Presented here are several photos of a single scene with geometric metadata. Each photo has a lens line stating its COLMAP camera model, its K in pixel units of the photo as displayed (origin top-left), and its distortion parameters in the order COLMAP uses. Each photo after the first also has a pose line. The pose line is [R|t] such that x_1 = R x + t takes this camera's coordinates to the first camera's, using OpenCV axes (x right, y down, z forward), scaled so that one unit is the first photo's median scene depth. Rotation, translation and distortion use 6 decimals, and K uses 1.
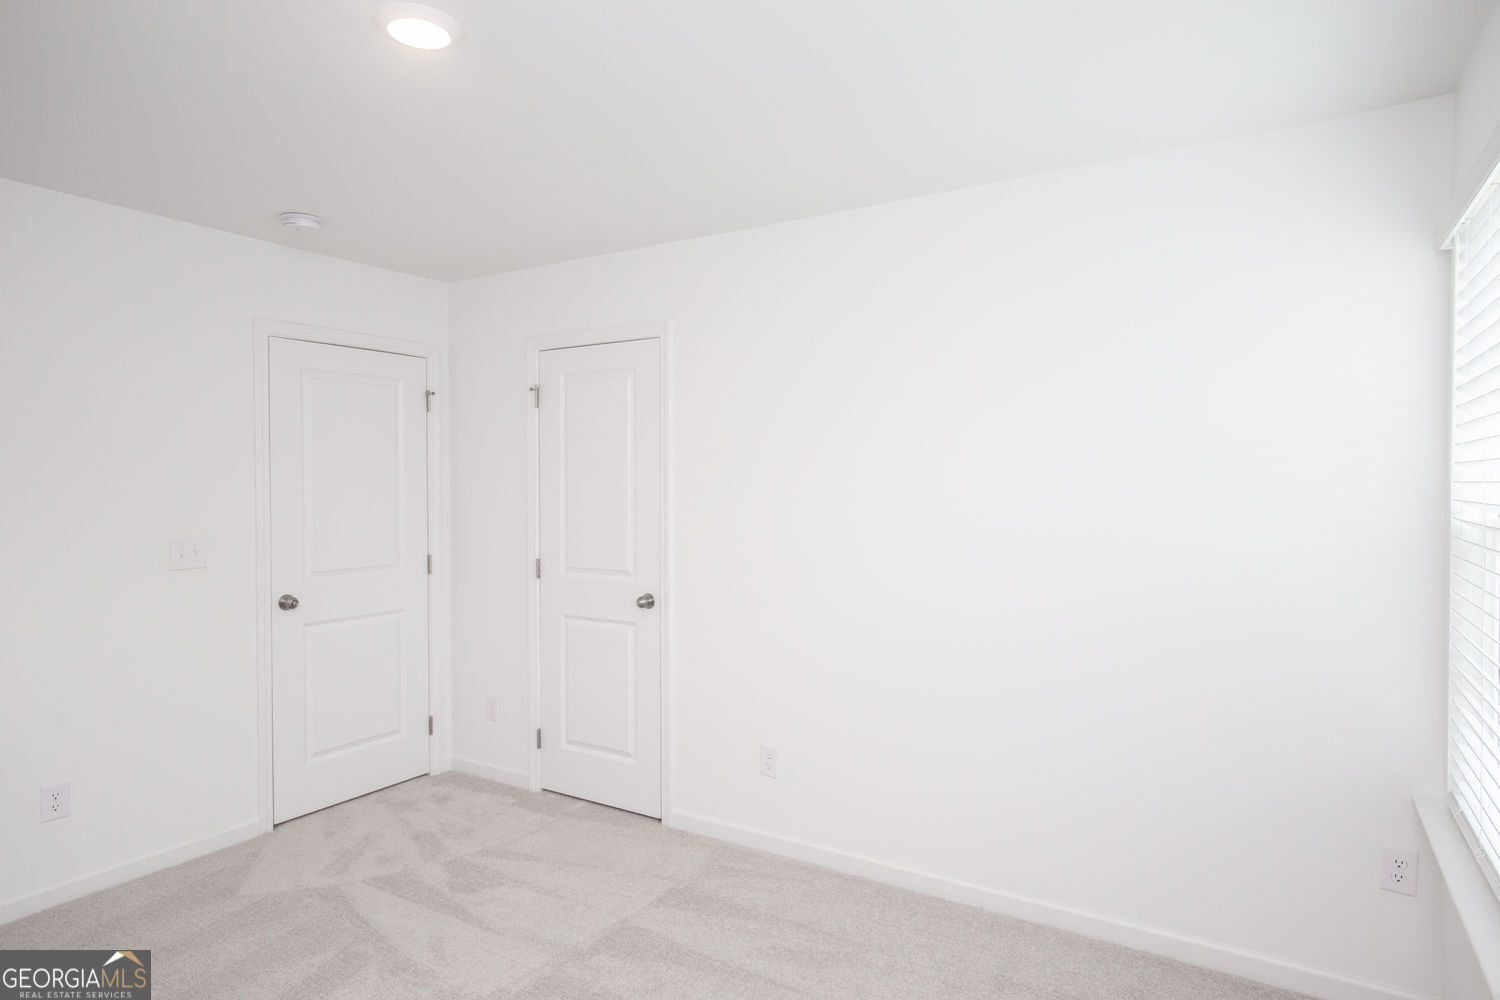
lens RADIAL K [[874.5, 0, 764.4], [0, 874.5, 496.1], [0, 0, 1]] dist [0.001749, 0.005984]
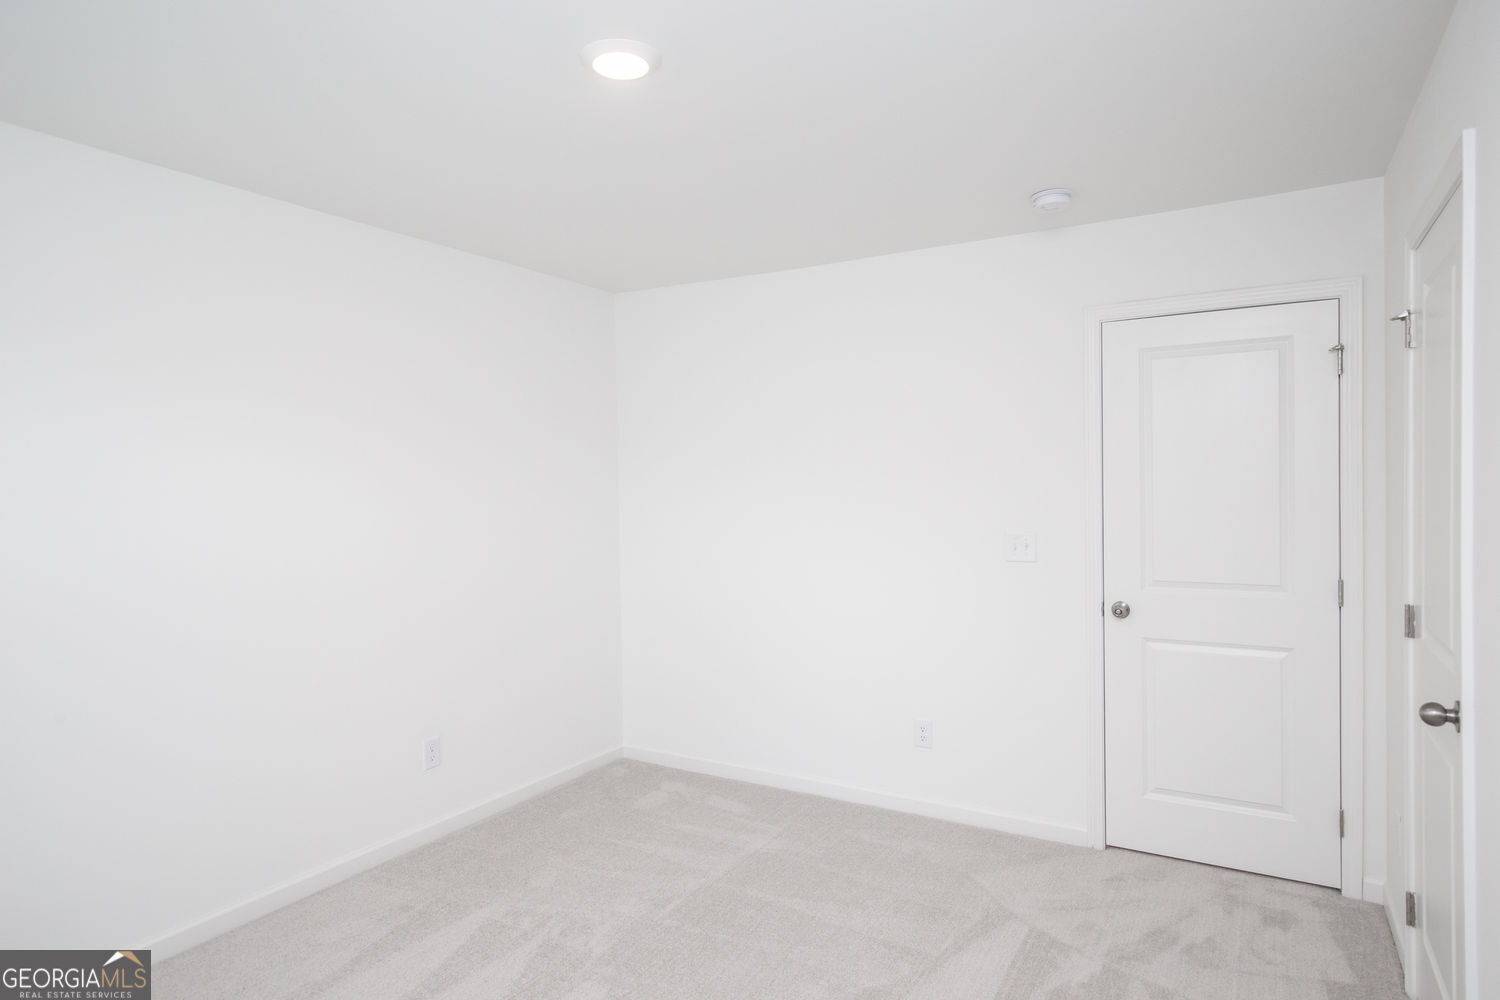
lens RADIAL K [[893.8, 0, 770.0], [0, 893.8, 494.4], [0, 0, 1]] dist [0.002490, 0.001628]
pose [[-0.003557, 0.016640, -0.999855, 0.375707], [0.001202, 0.999861, 0.016636, -0.014385], [0.999993, -0.001143, -0.003576, 0.621974]]
